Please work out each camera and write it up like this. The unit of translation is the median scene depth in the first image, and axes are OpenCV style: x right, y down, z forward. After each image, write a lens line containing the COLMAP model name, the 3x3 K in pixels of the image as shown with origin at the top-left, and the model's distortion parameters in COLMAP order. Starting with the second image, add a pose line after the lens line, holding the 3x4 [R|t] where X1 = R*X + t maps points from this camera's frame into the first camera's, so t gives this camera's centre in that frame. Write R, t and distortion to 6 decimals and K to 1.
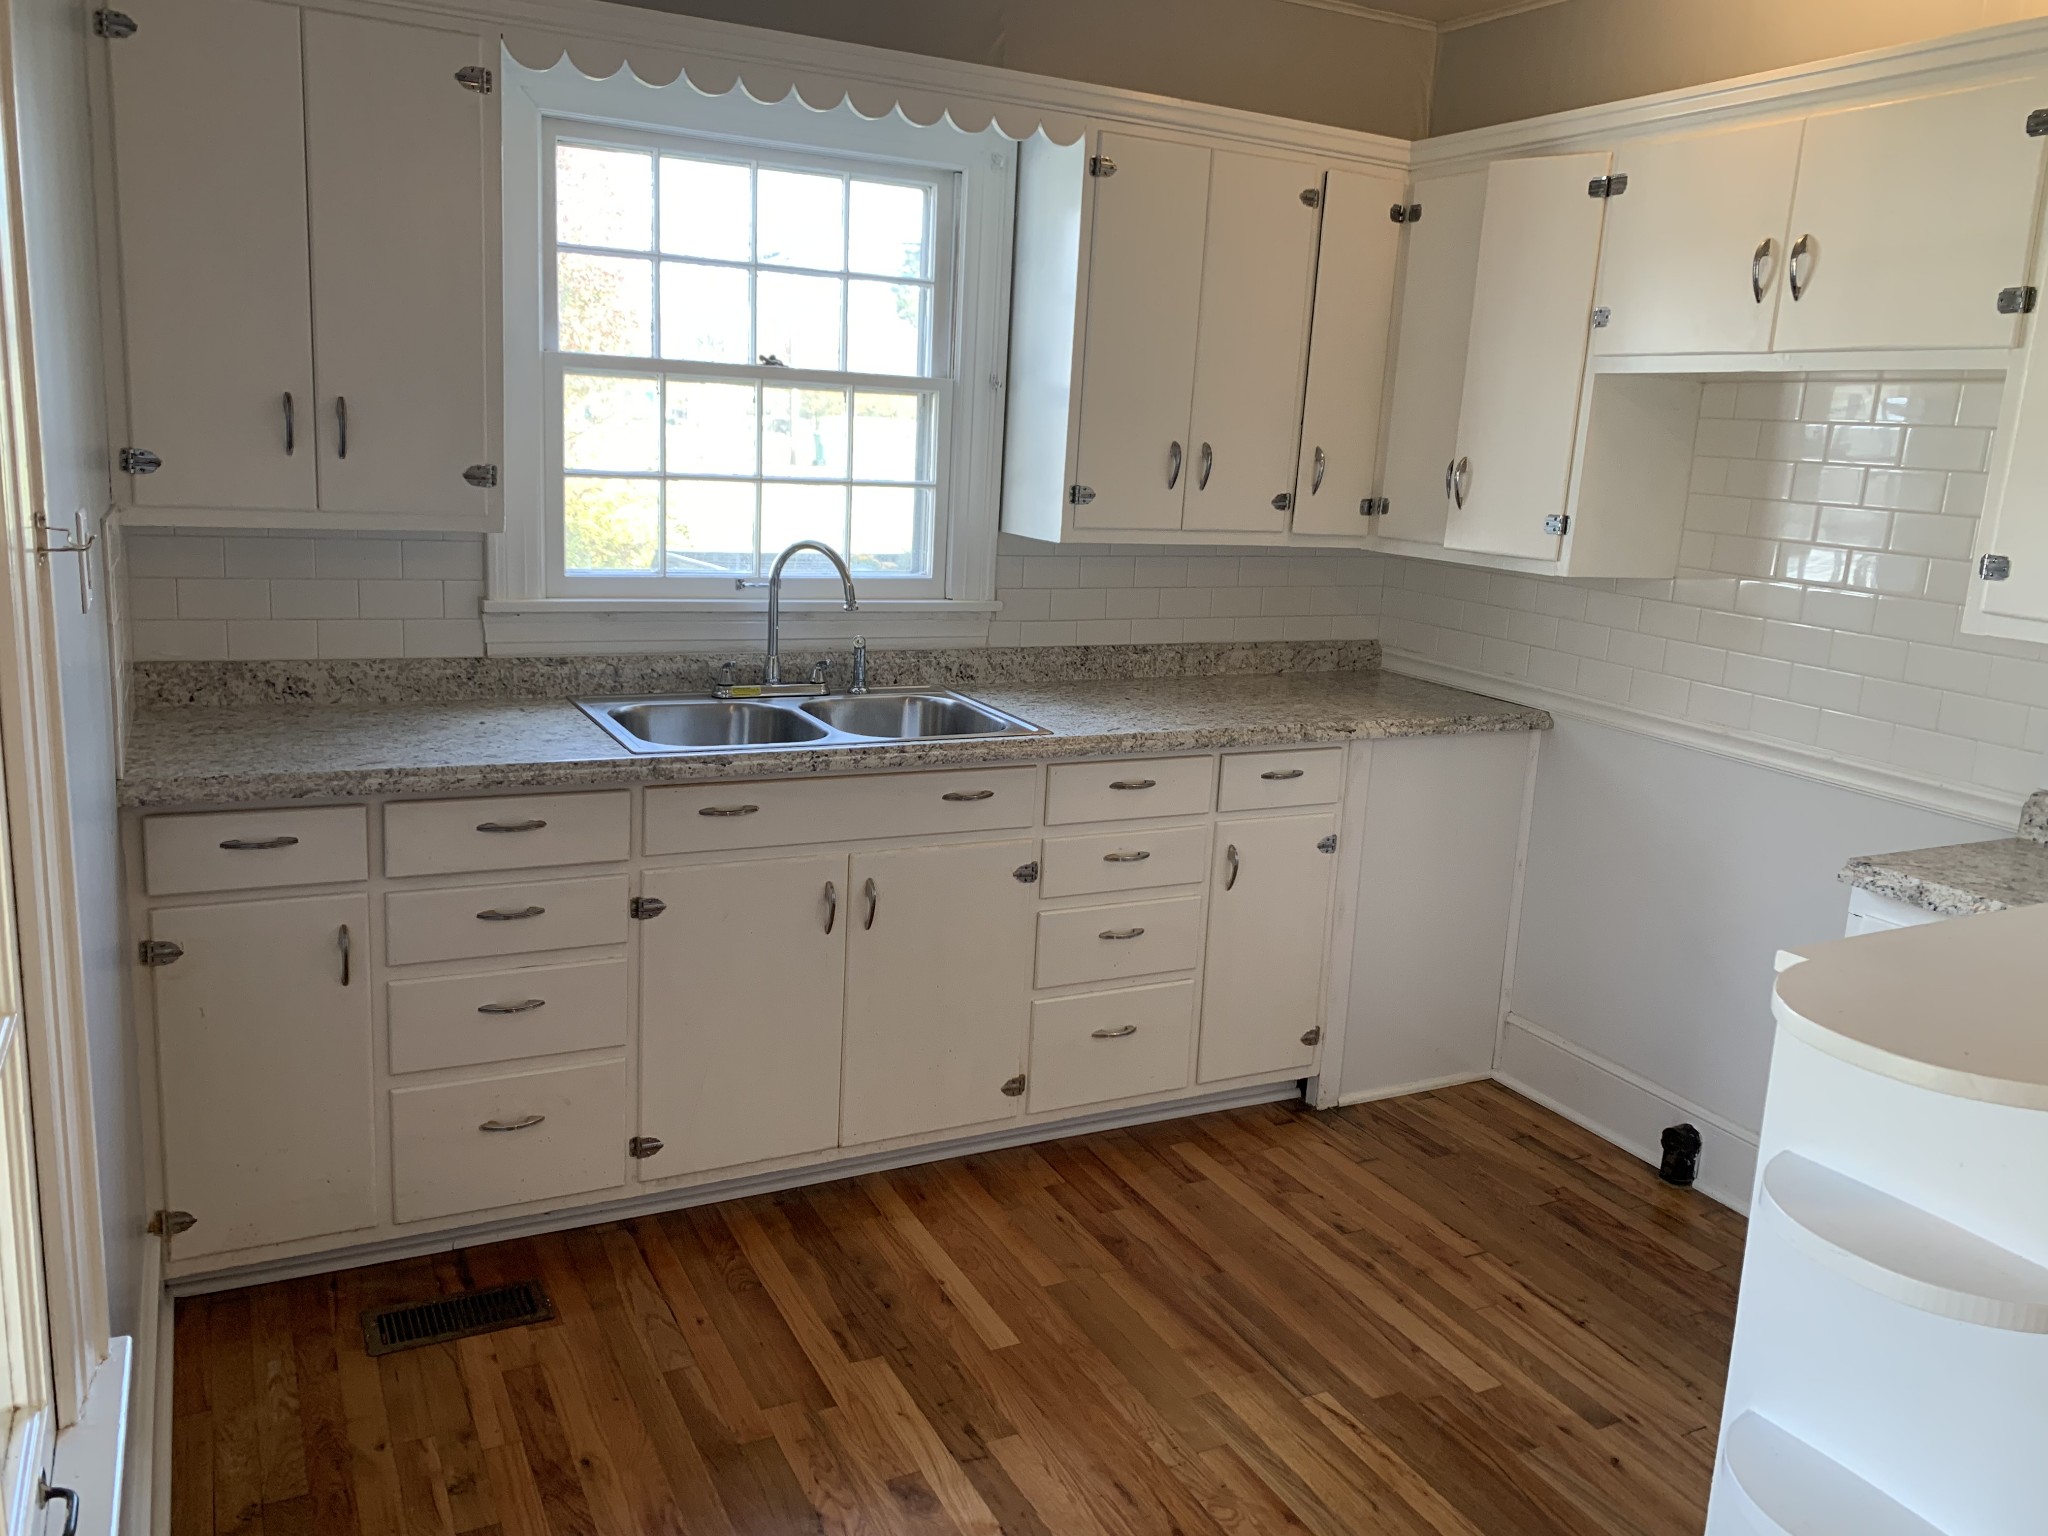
lens RADIAL K [[1593.2, 0, 1025.7], [0, 1593.2, 735.2], [0, 0, 1]] dist [0.079430, -0.098155]
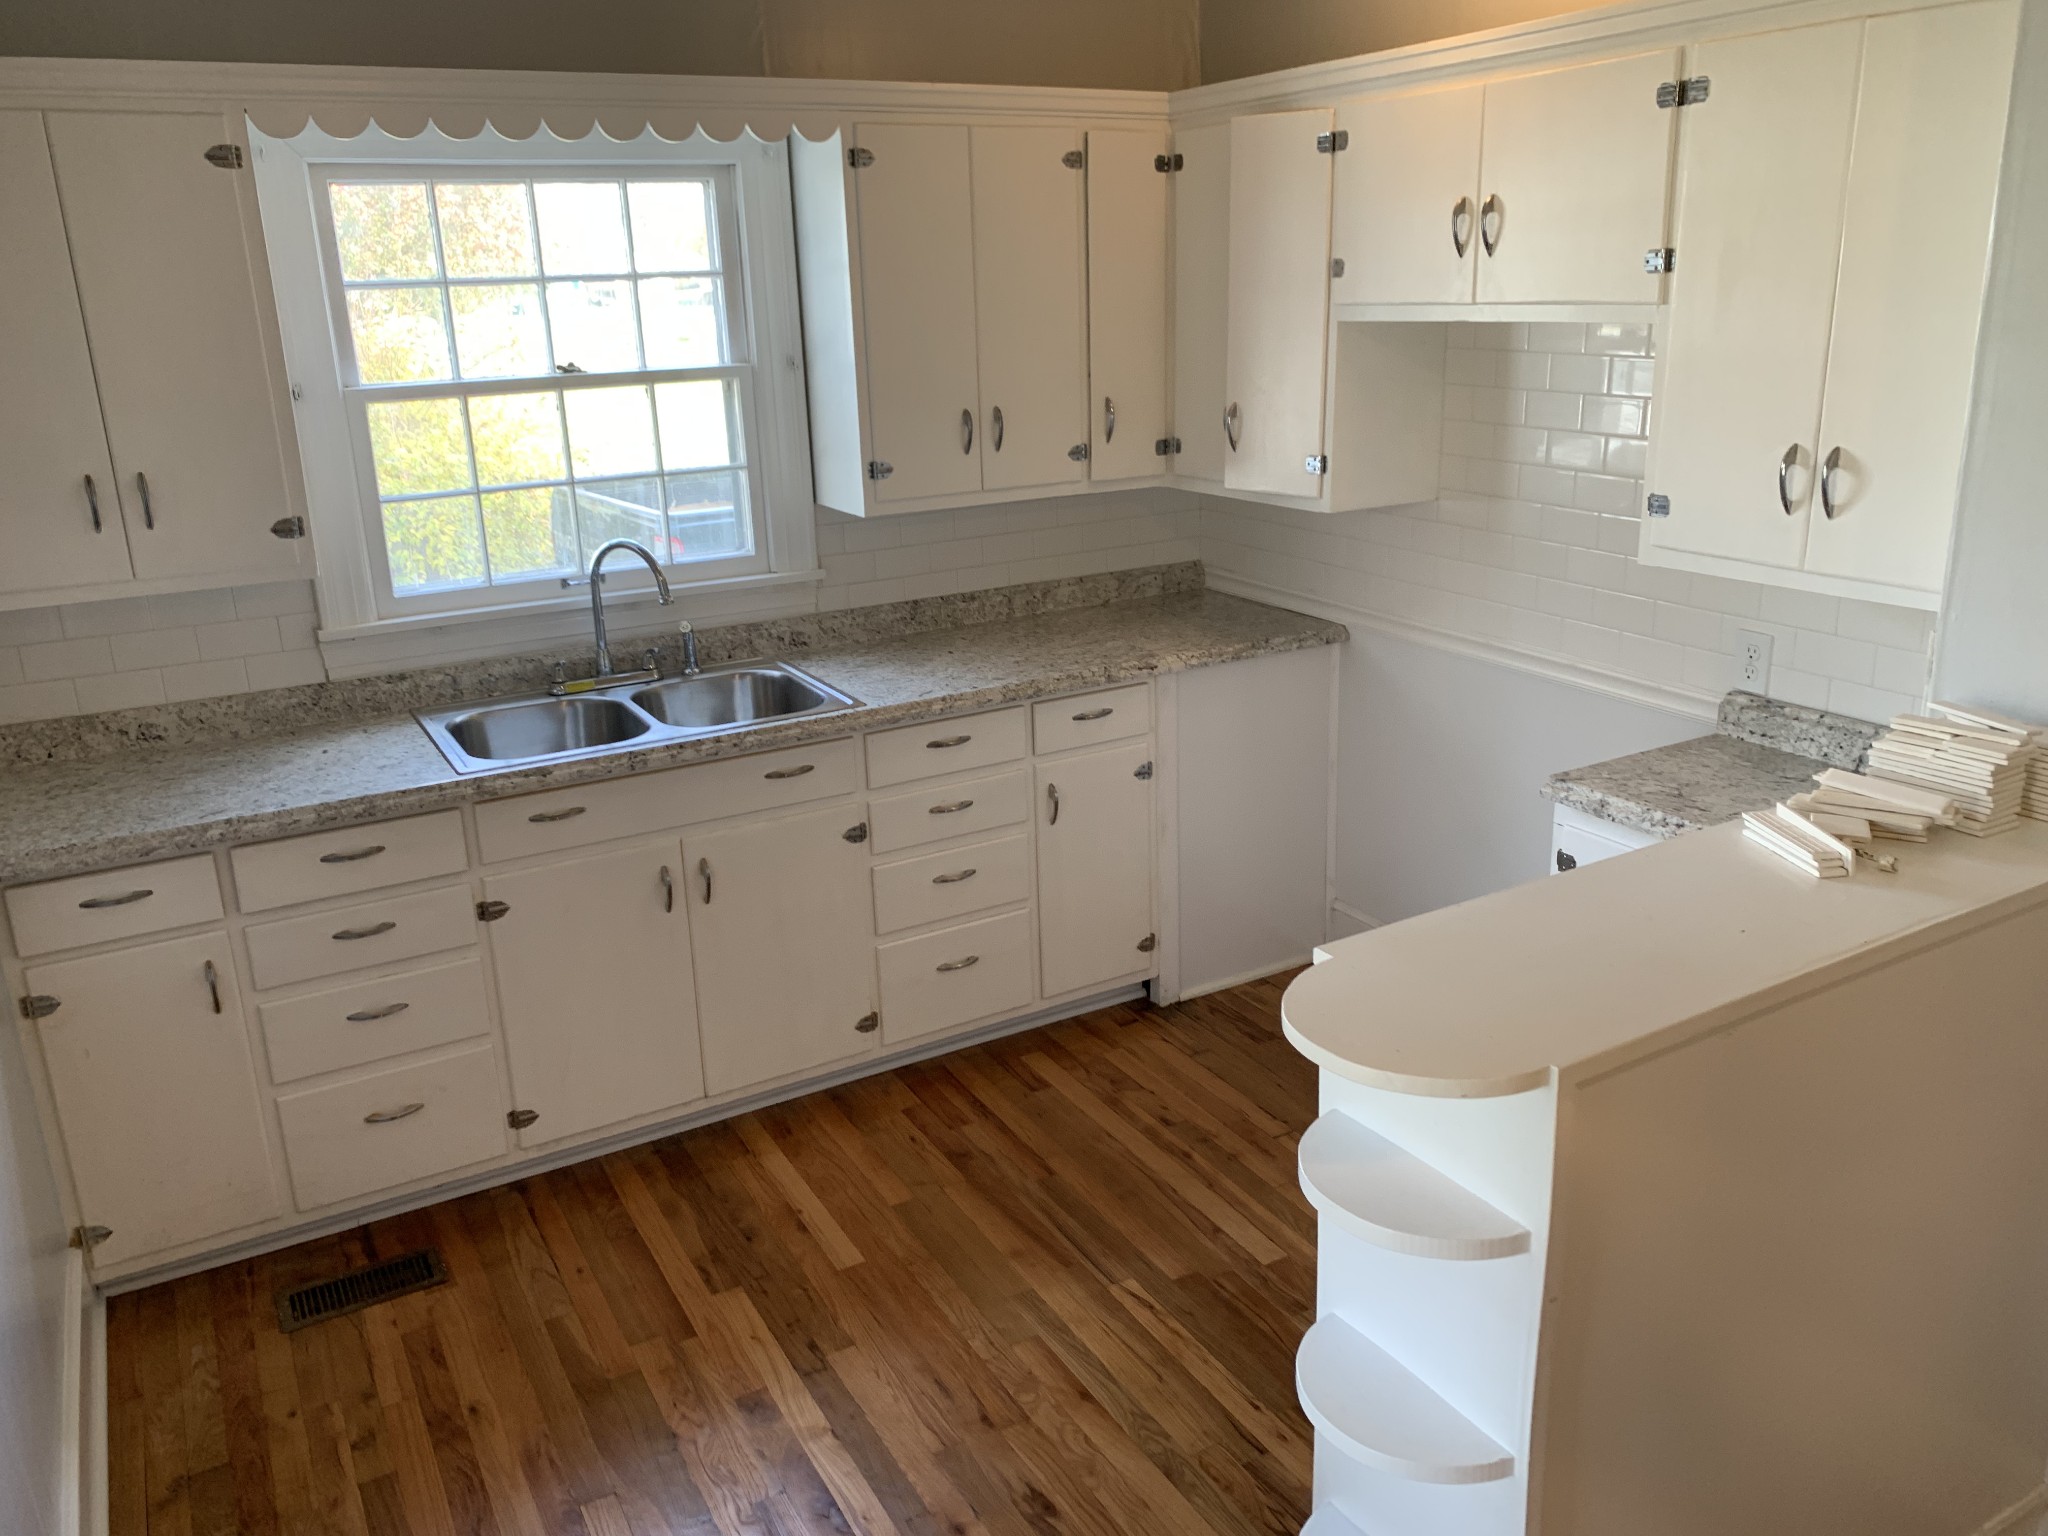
lens RADIAL K [[1593.2, 0, 1025.7], [0, 1593.2, 735.2], [0, 0, 1]] dist [0.079430, -0.098155]
pose [[0.995619, -0.093099, 0.008674, 0.121743], [0.091906, 0.991468, 0.092437, -0.075298], [-0.017206, -0.091235, 0.995681, -0.083796]]
